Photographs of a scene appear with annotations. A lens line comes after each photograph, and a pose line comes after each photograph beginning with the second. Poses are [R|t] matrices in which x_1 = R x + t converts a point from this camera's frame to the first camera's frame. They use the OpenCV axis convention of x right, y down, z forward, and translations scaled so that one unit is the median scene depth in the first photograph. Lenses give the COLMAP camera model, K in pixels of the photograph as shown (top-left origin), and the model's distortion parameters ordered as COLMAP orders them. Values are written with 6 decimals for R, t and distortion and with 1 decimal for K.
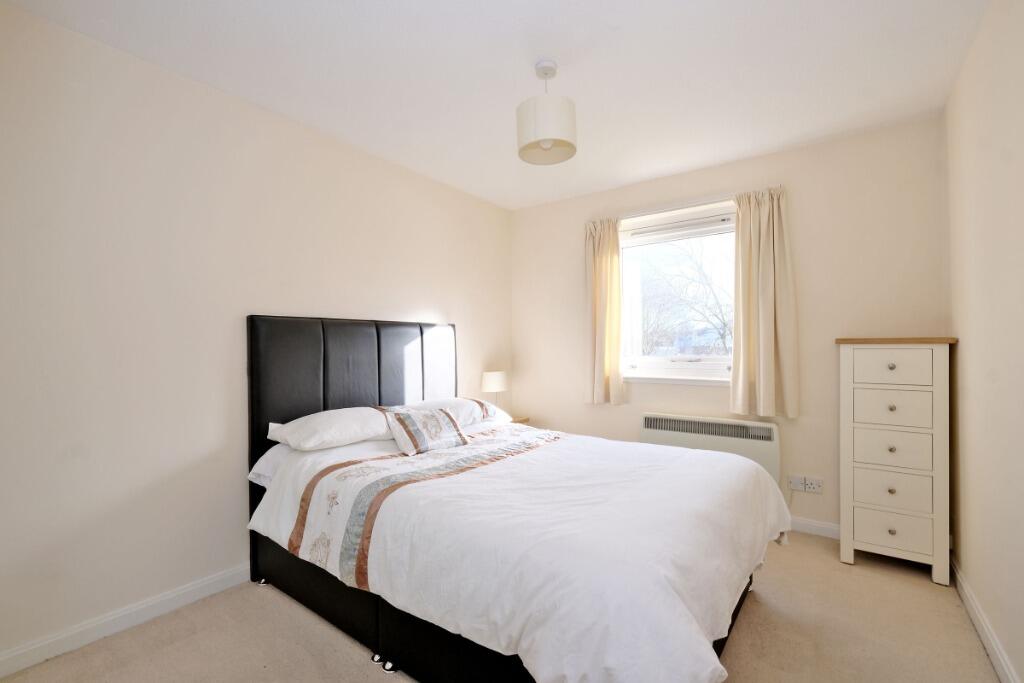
lens RADIAL K [[446.7, 0, 515.3], [0, 446.7, 346.0], [0, 0, 1]] dist [-0.001015, 0.000075]
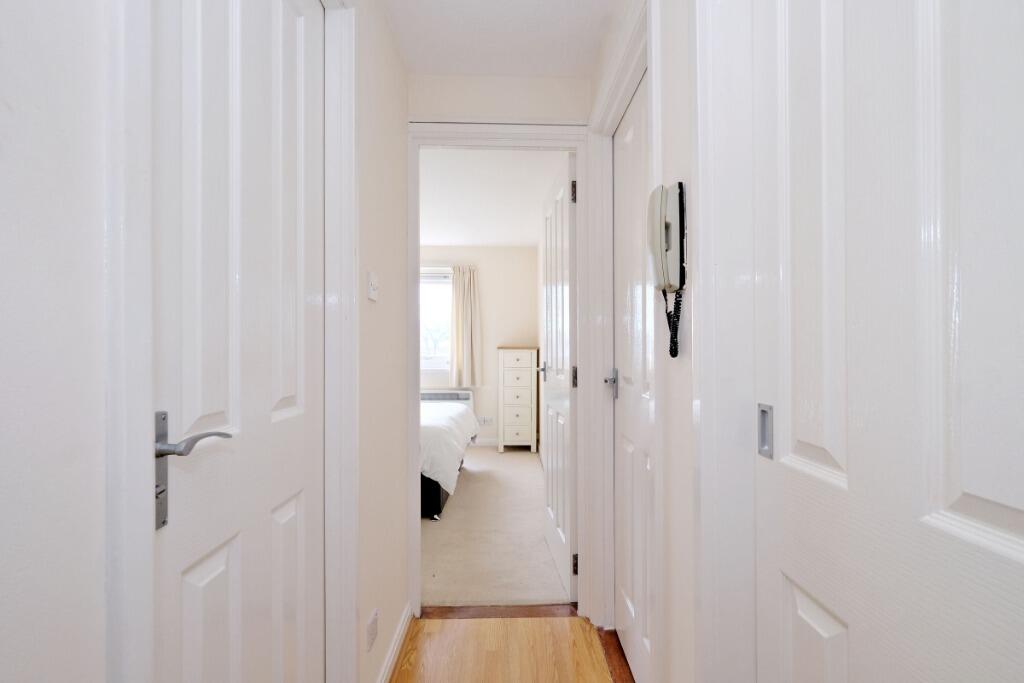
lens RADIAL K [[446.7, 0, 514.1], [0, 446.7, 347.0], [0, 0, 1]] dist [-0.001015, 0.000075]
pose [[0.801297, 0.007731, 0.598217, -0.409492], [-0.004625, 0.999967, -0.006728, -0.000371], [-0.598249, 0.002624, 0.801306, -0.631456]]
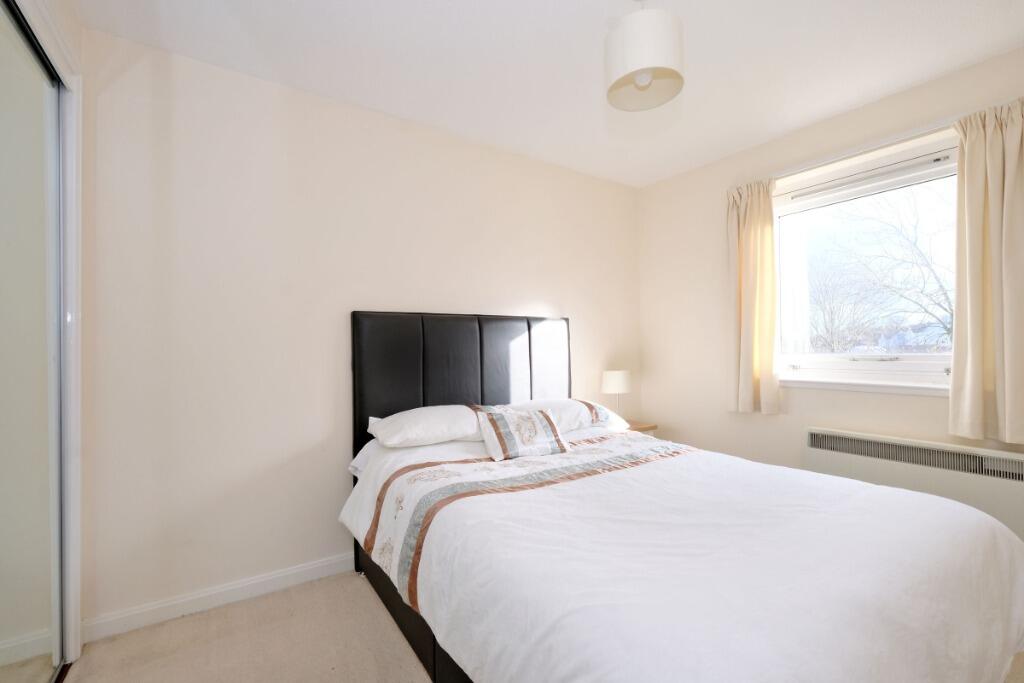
lens RADIAL K [[446.7, 0, 516.7], [0, 446.7, 346.4], [0, 0, 1]] dist [-0.001015, 0.000075]
pose [[0.942698, -0.002931, -0.333636, 0.086285], [0.003090, 0.999995, -0.000055, 0.011547], [0.333634, -0.000979, 0.942702, 0.132997]]
